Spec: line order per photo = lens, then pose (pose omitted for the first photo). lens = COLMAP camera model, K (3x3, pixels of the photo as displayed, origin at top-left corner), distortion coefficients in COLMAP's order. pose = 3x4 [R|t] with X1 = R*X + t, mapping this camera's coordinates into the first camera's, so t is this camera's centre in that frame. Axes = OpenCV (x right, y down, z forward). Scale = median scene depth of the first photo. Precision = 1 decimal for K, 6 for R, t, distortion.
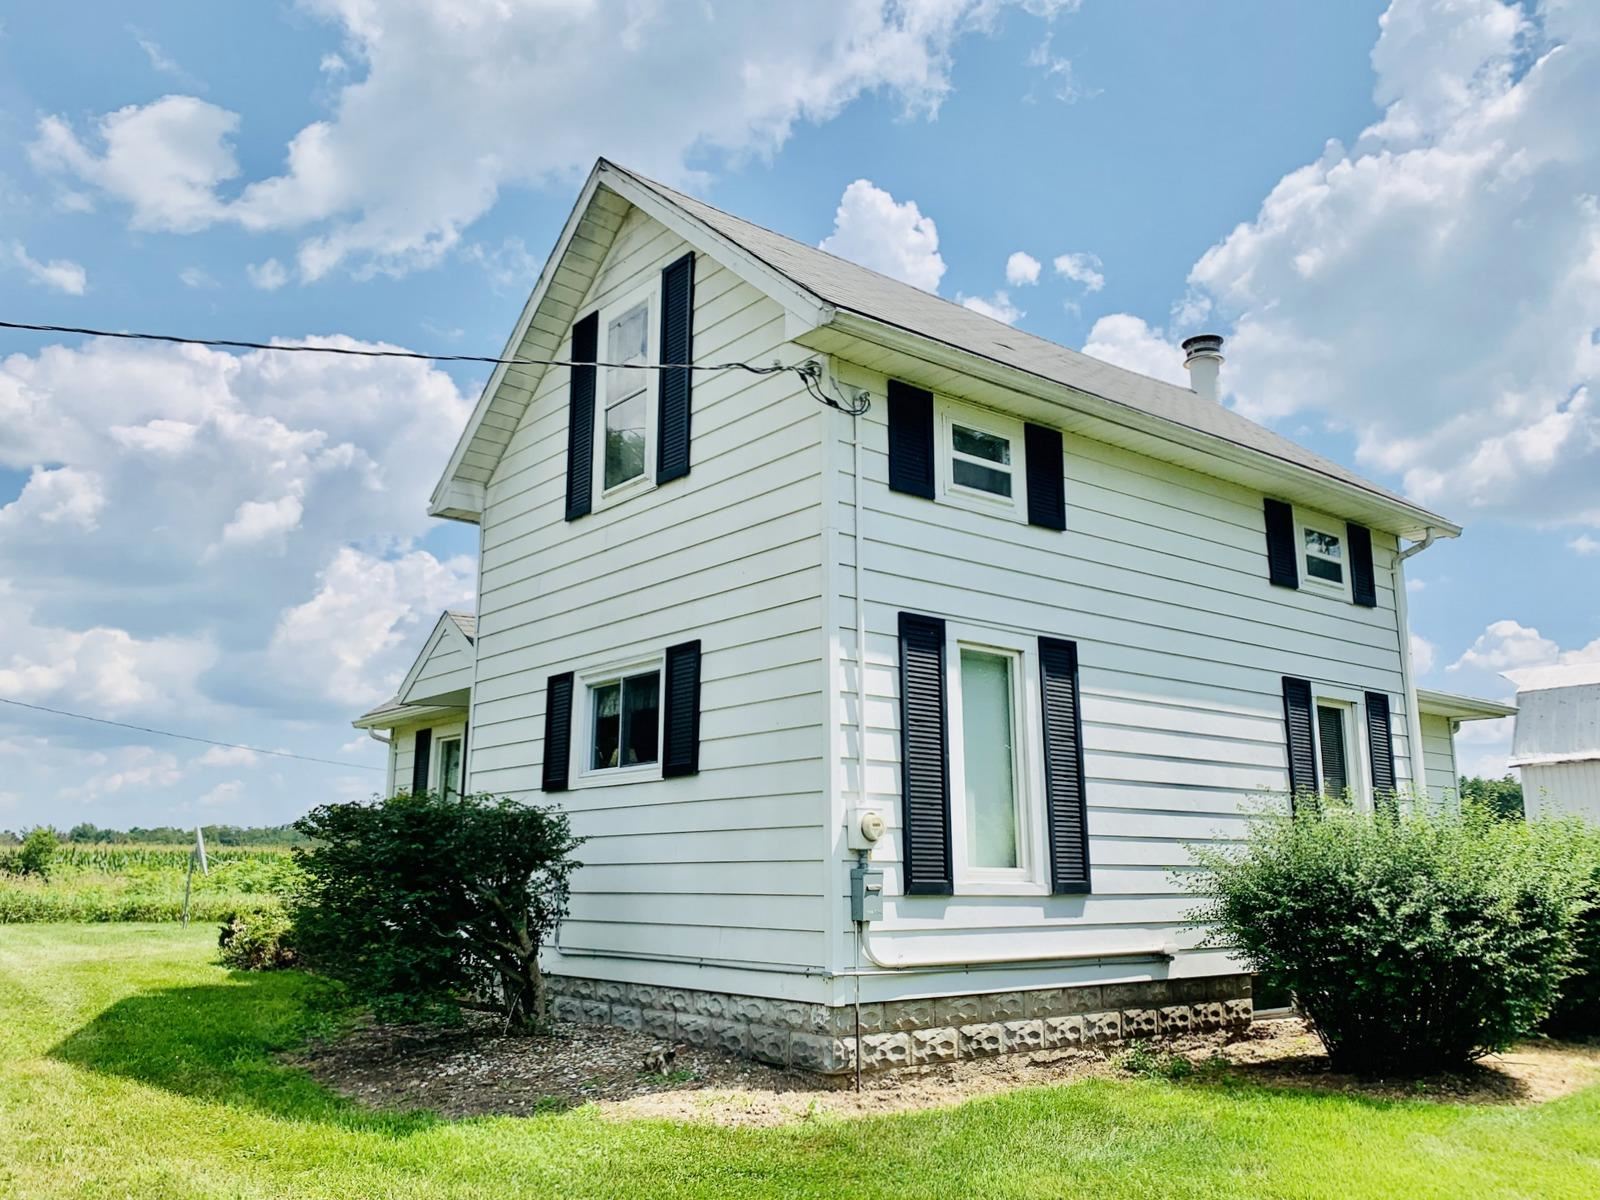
lens RADIAL K [[1301.5, 0, 825.9], [0, 1301.5, 537.7], [0, 0, 1]] dist [0.008946, 0.006550]
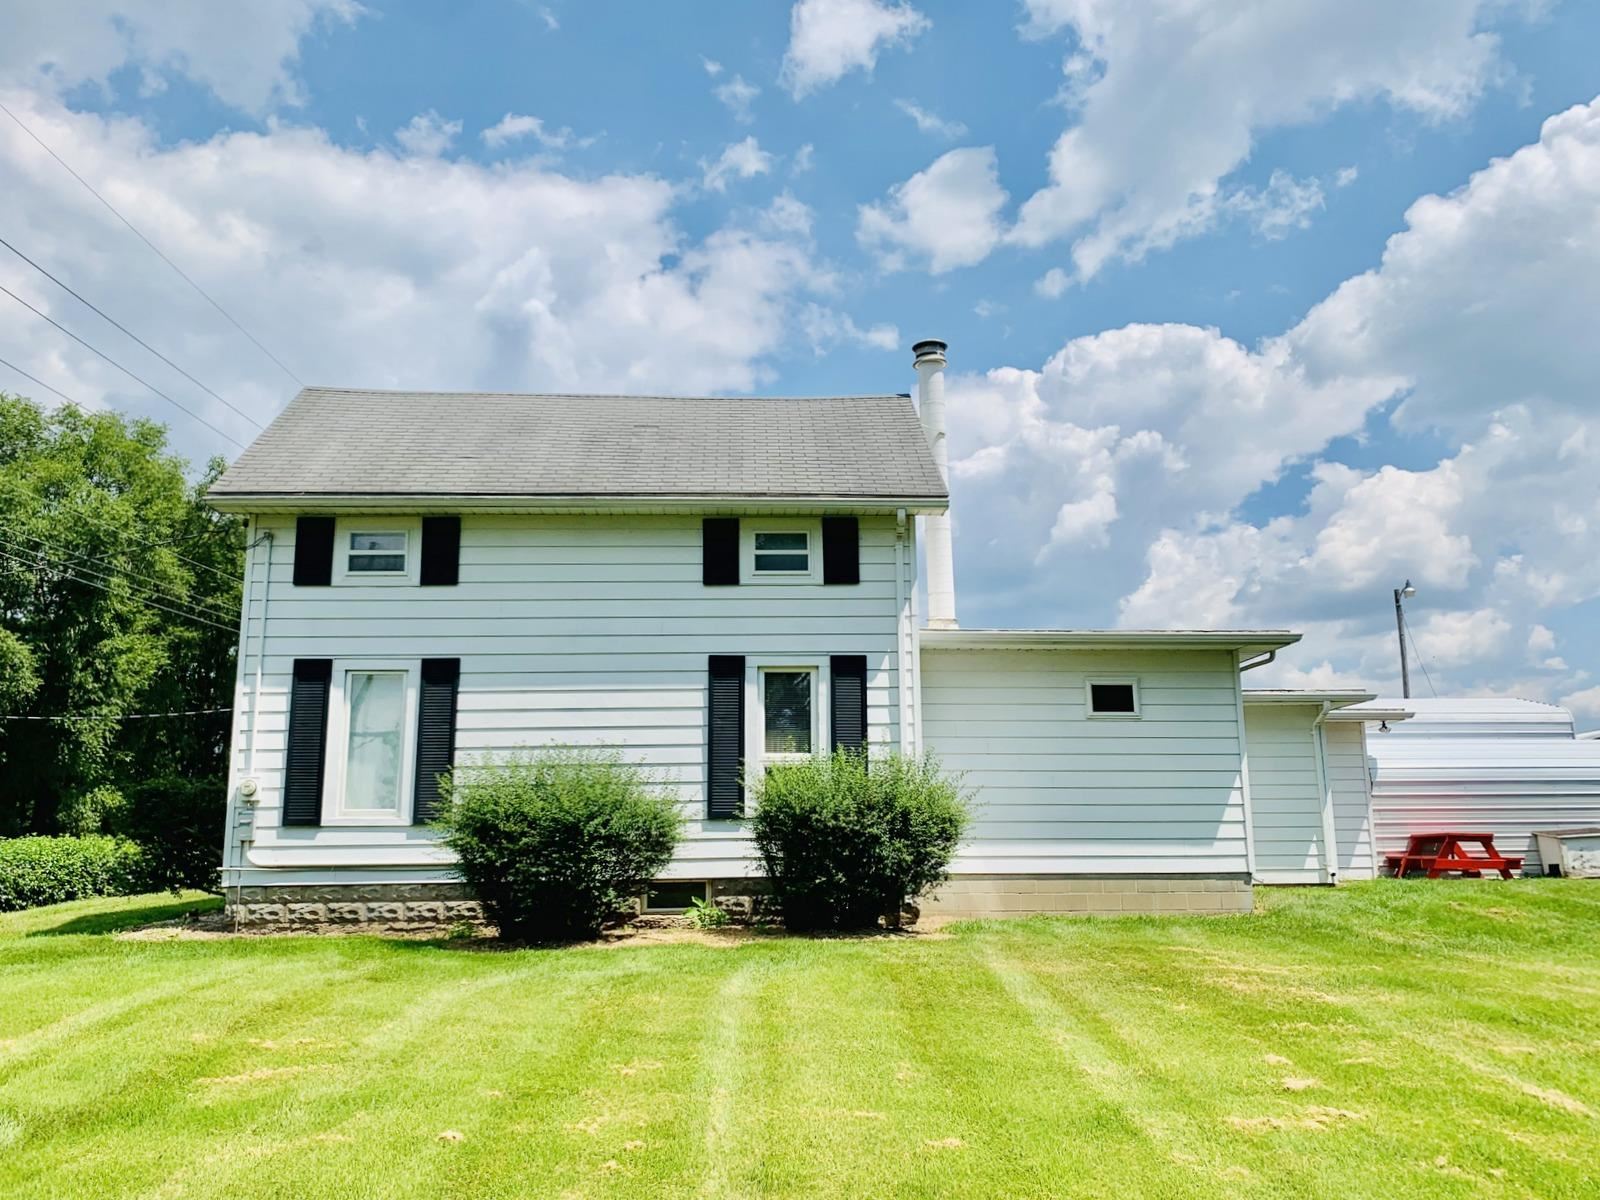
lens RADIAL K [[1308.3, 0, 800.6], [0, 1308.3, 545.3], [0, 0, 1]] dist [0.168310, -0.348753]
pose [[0.794287, -0.145021, -0.589981, 1.428109], [0.161060, 0.986610, -0.025681, 0.054027], [0.585805, -0.074624, 0.807009, 0.006103]]
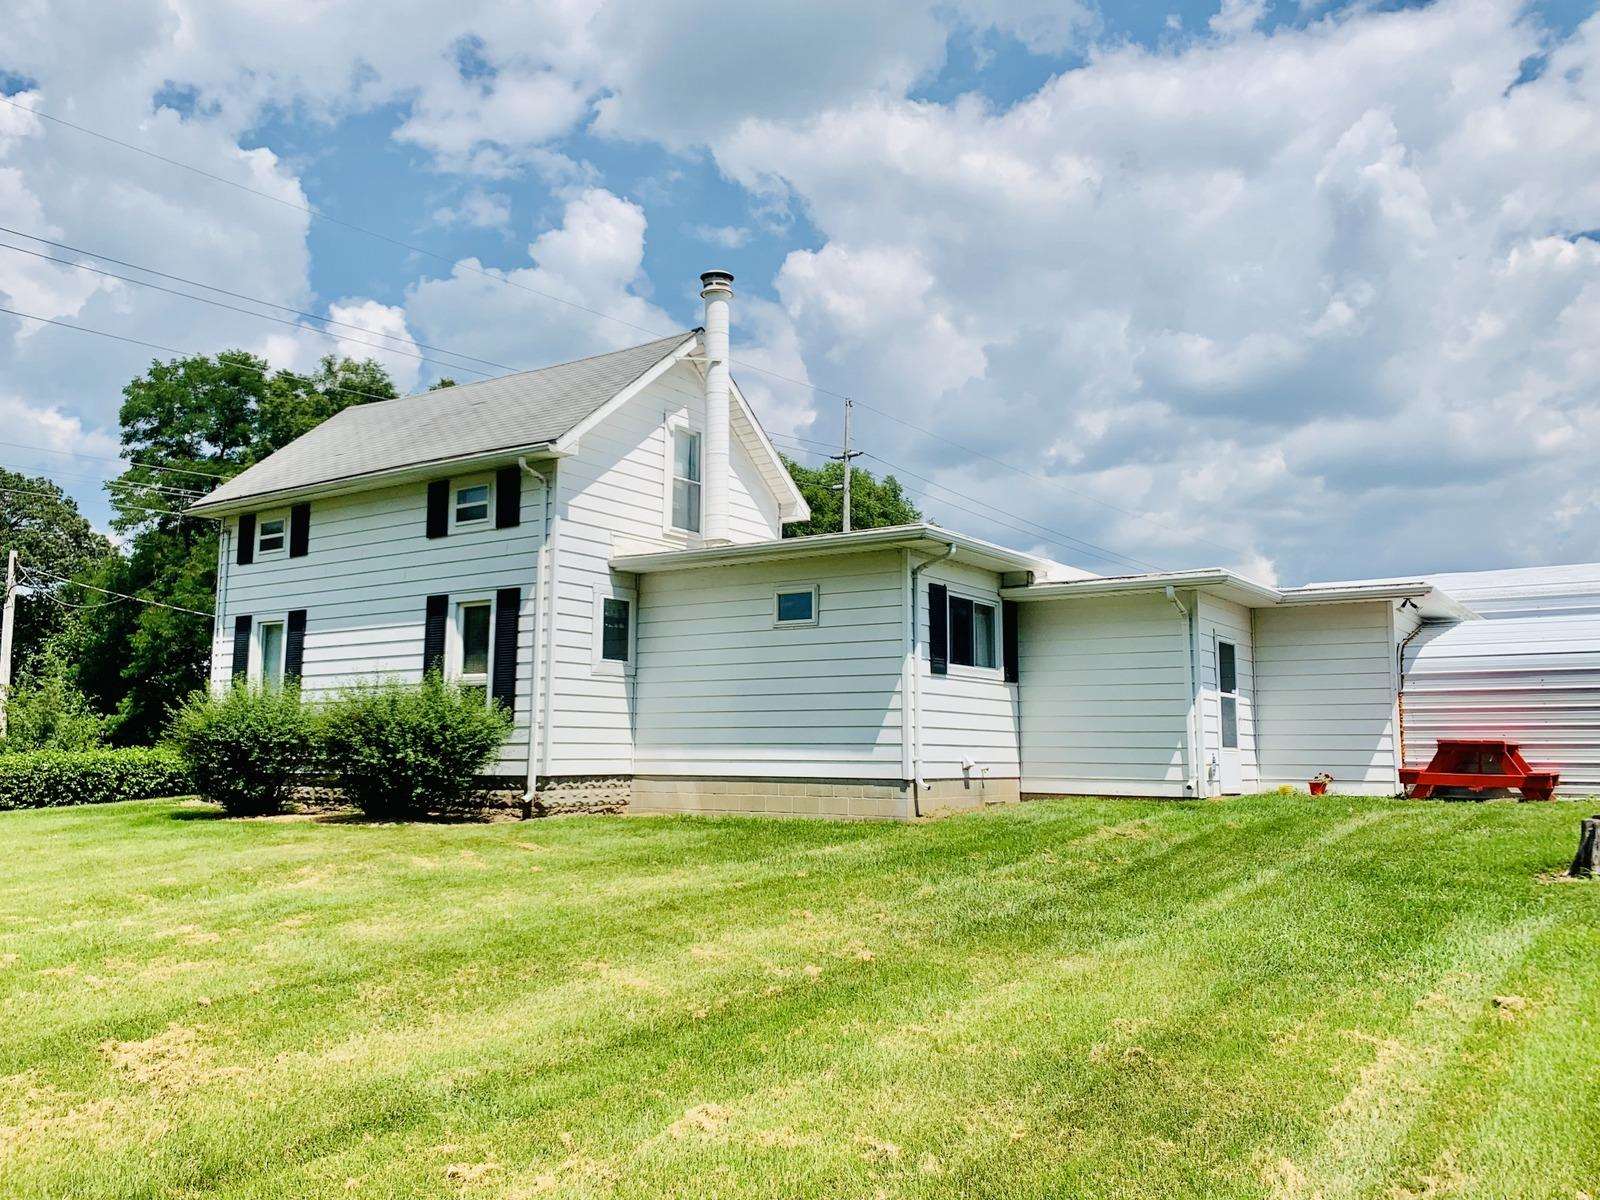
lens RADIAL K [[1308.3, 0, 800.6], [0, 1308.3, 545.3], [0, 0, 1]] dist [0.168310, -0.348753]
pose [[0.245600, -0.149872, -0.957715, 2.370262], [0.237844, 0.967092, -0.090346, 0.352431], [0.939740, -0.205598, 0.273165, 1.178582]]
